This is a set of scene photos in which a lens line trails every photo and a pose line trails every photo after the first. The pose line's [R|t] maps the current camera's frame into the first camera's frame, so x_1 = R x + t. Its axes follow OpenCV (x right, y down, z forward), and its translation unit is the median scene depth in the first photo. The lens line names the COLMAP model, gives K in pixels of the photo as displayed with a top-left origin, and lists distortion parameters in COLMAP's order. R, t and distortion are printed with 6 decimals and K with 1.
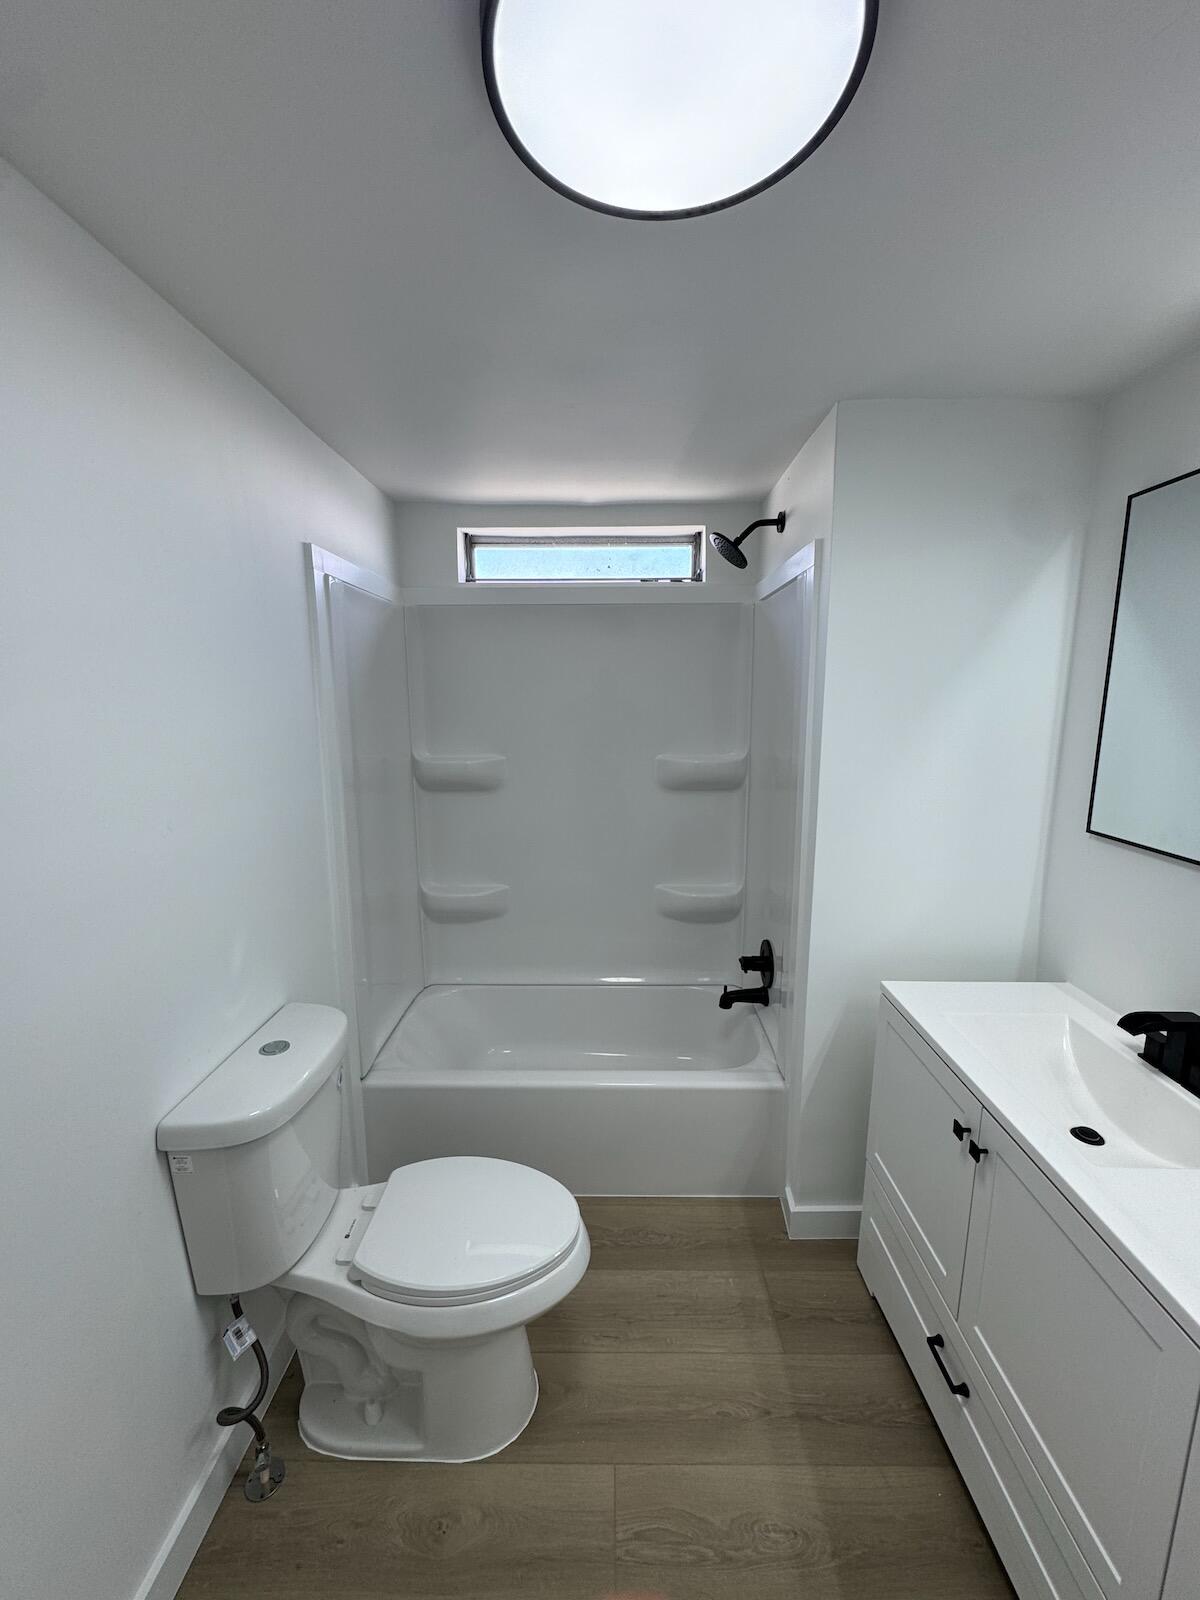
lens RADIAL K [[637.9, 0, 602.2], [0, 637.9, 804.3], [0, 0, 1]] dist [0.000194, -0.000044]
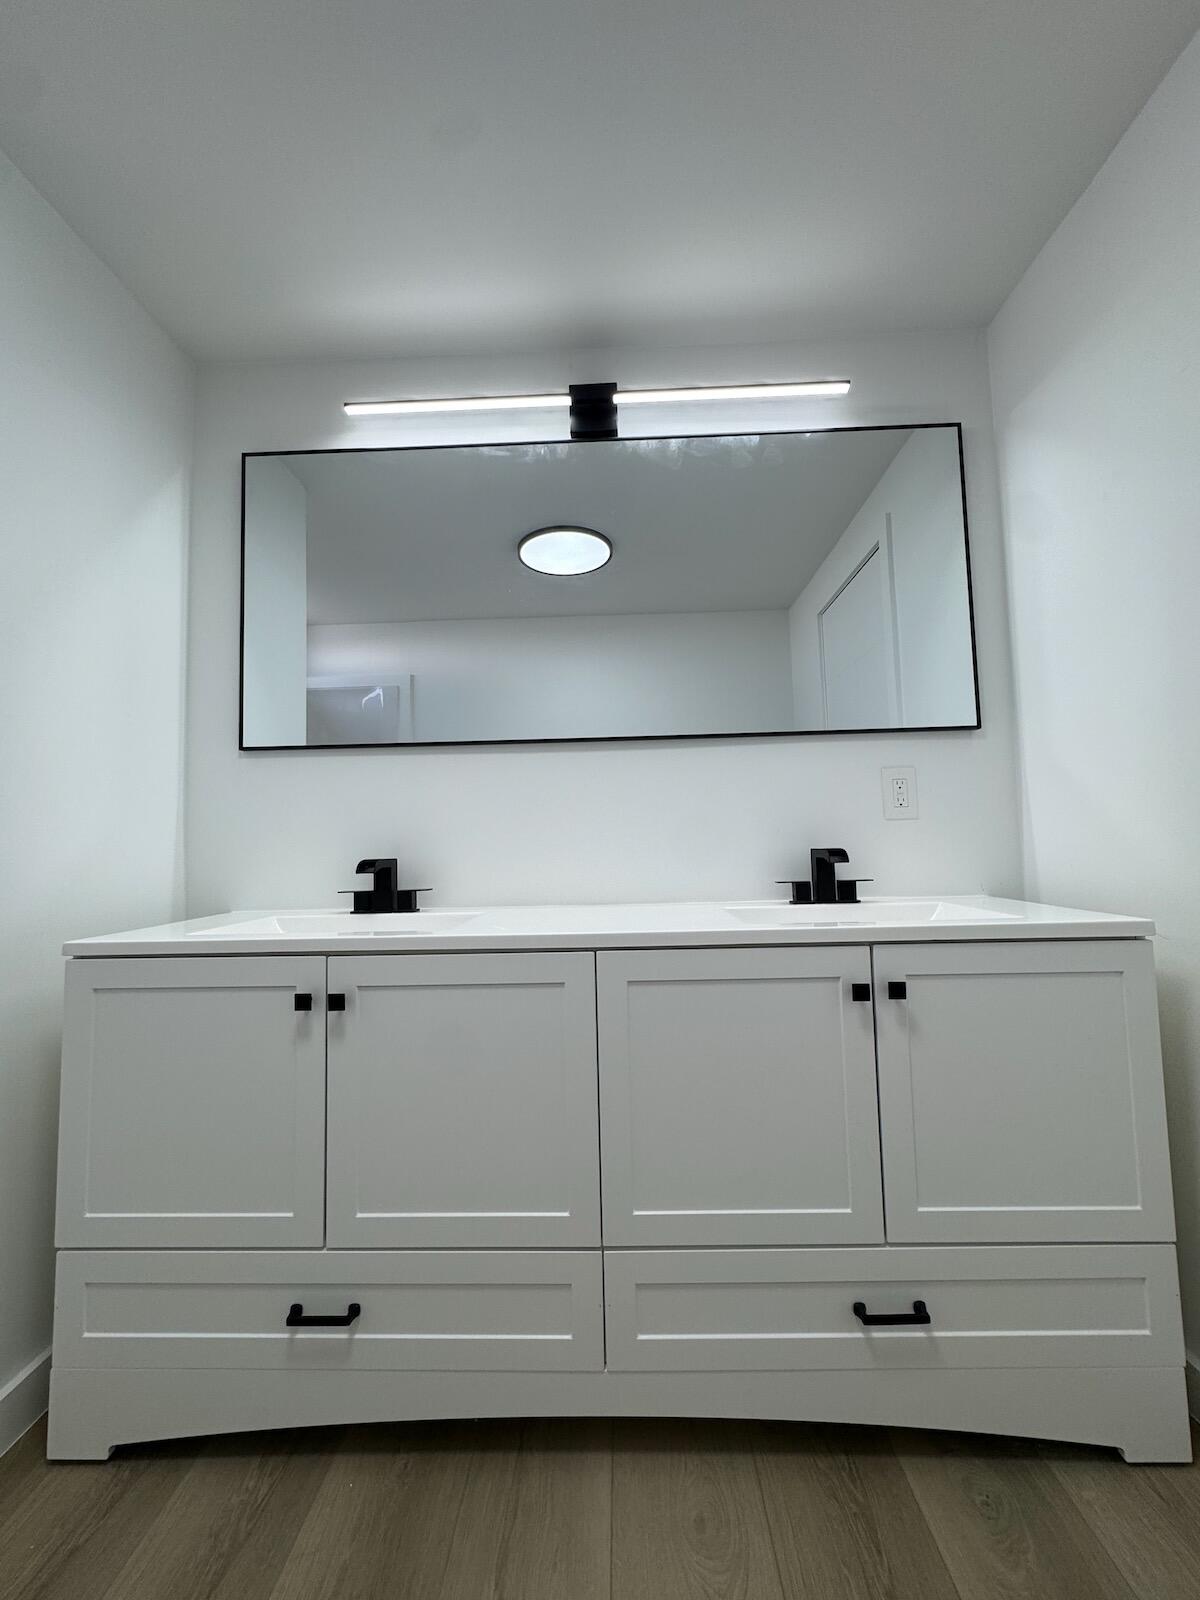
lens RADIAL K [[637.9, 0, 602.2], [0, 637.9, 804.3], [0, 0, 1]] dist [0.000194, -0.000044]
pose [[0.013910, 0.063215, 0.997903, -0.227045], [0.194337, 0.978798, -0.064713, 0.278260], [-0.980836, 0.194830, 0.001330, 0.397707]]
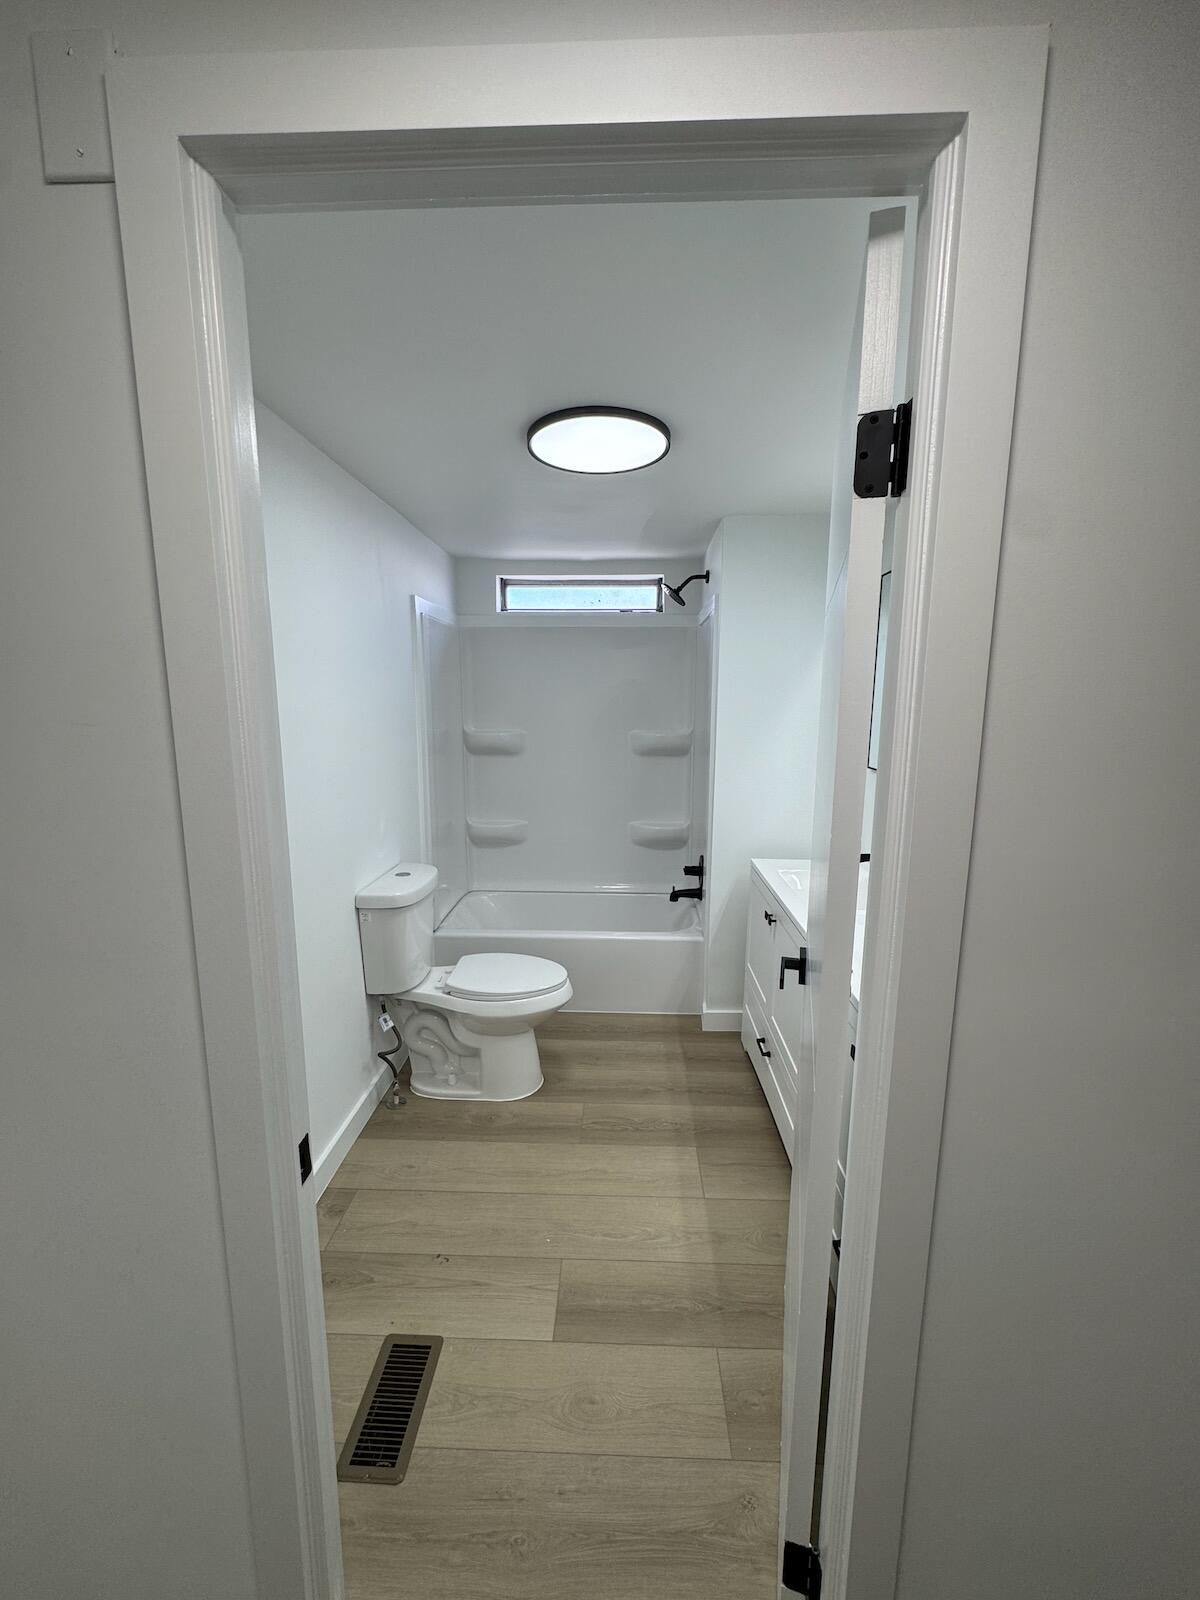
lens RADIAL K [[637.9, 0, 602.2], [0, 637.9, 804.3], [0, 0, 1]] dist [0.000194, -0.000044]
pose [[0.999676, 0.011311, -0.022790, 0.080828], [-0.011453, 0.999916, -0.006107, 0.144522], [0.022719, 0.006366, 0.999722, -0.654693]]
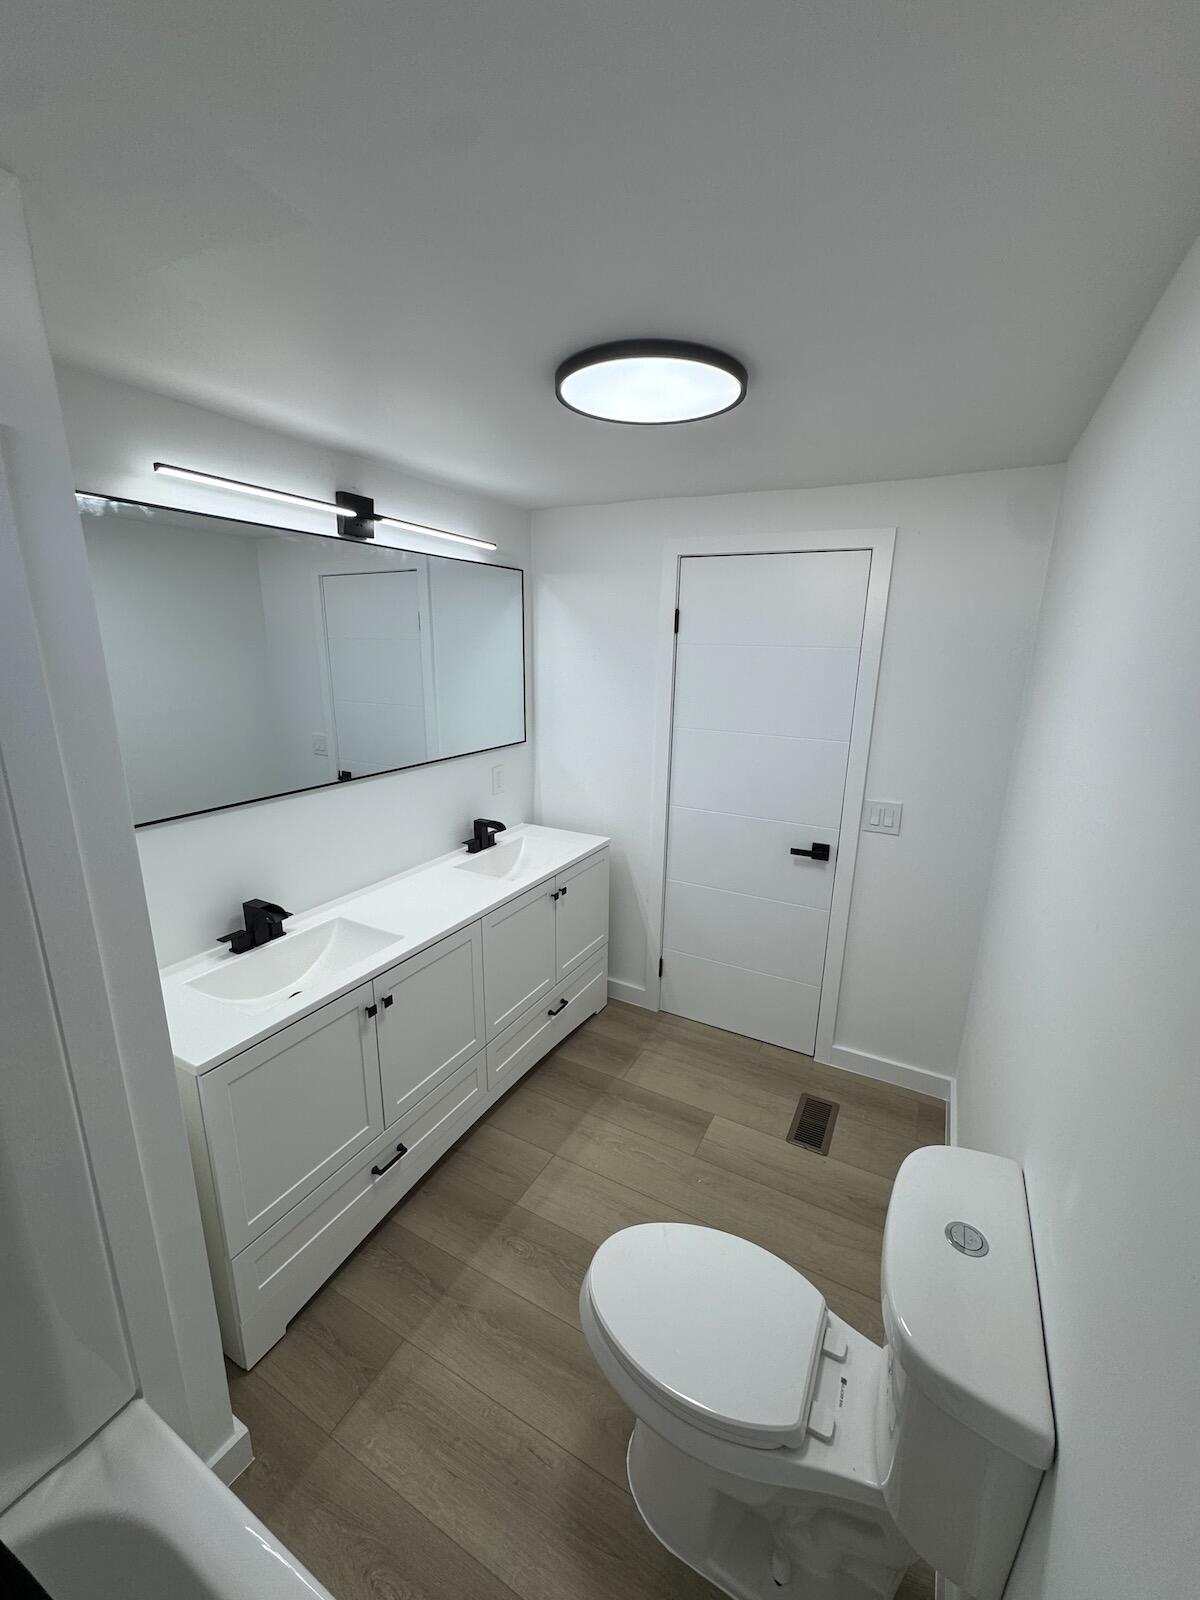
lens RADIAL K [[637.9, 0, 602.2], [0, 637.9, 804.3], [0, 0, 1]] dist [0.000194, -0.000044]
pose [[-0.887890, -0.125173, 0.442700, -0.318285], [0.064574, 0.918840, 0.389312, -0.292905], [-0.455502, 0.374253, -0.807746, 1.243845]]
